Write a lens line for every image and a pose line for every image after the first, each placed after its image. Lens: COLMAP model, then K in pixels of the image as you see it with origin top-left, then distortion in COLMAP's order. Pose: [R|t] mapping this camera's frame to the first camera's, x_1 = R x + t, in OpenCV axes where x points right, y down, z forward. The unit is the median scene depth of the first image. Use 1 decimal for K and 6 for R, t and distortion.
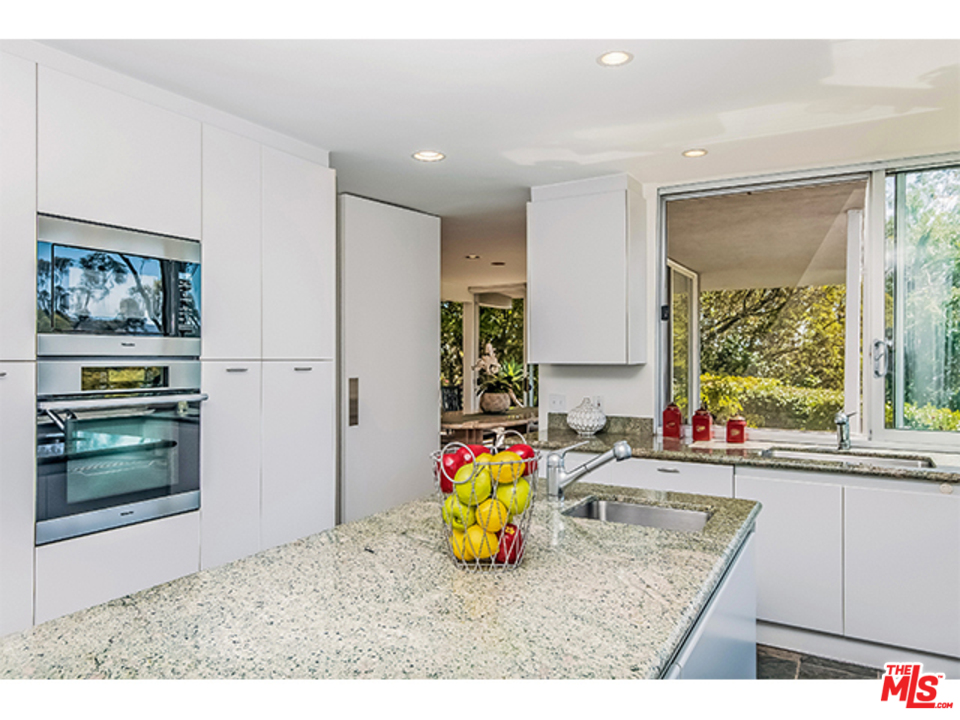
lens RADIAL K [[631.0, 0, 481.6], [0, 631.0, 362.3], [0, 0, 1]] dist [0.042656, -0.000167]
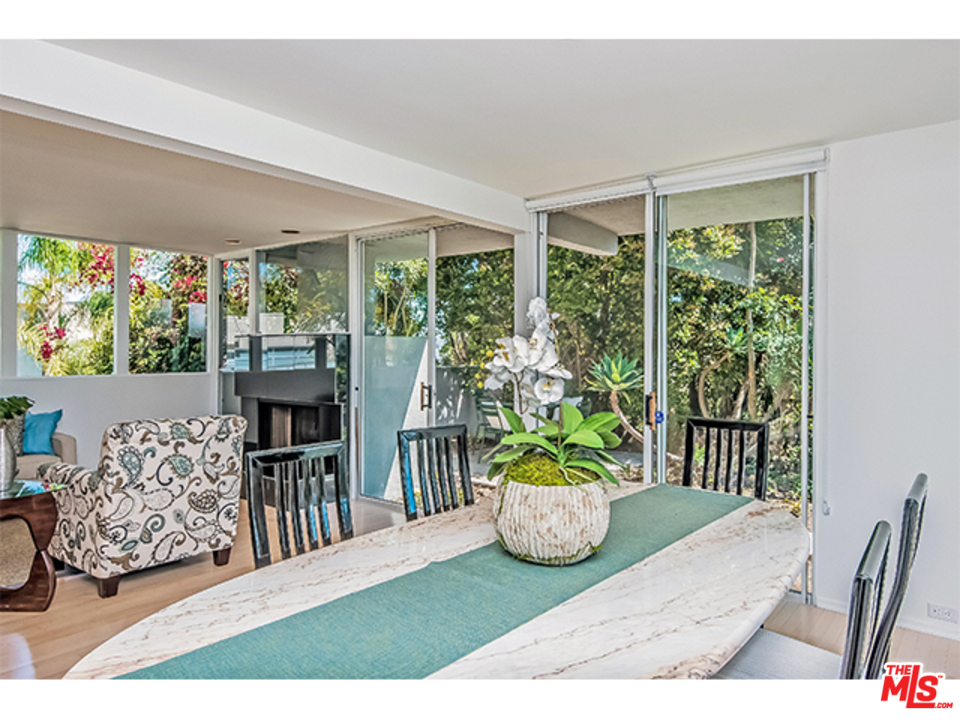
lens RADIAL K [[631.0, 0, 481.6], [0, 631.0, 362.3], [0, 0, 1]] dist [0.042656, -0.000167]
pose [[0.986719, 0.010543, -0.162092, 0.021571], [-0.008409, 0.999869, 0.013845, -0.001957], [0.162217, -0.012298, 0.986678, 0.447510]]
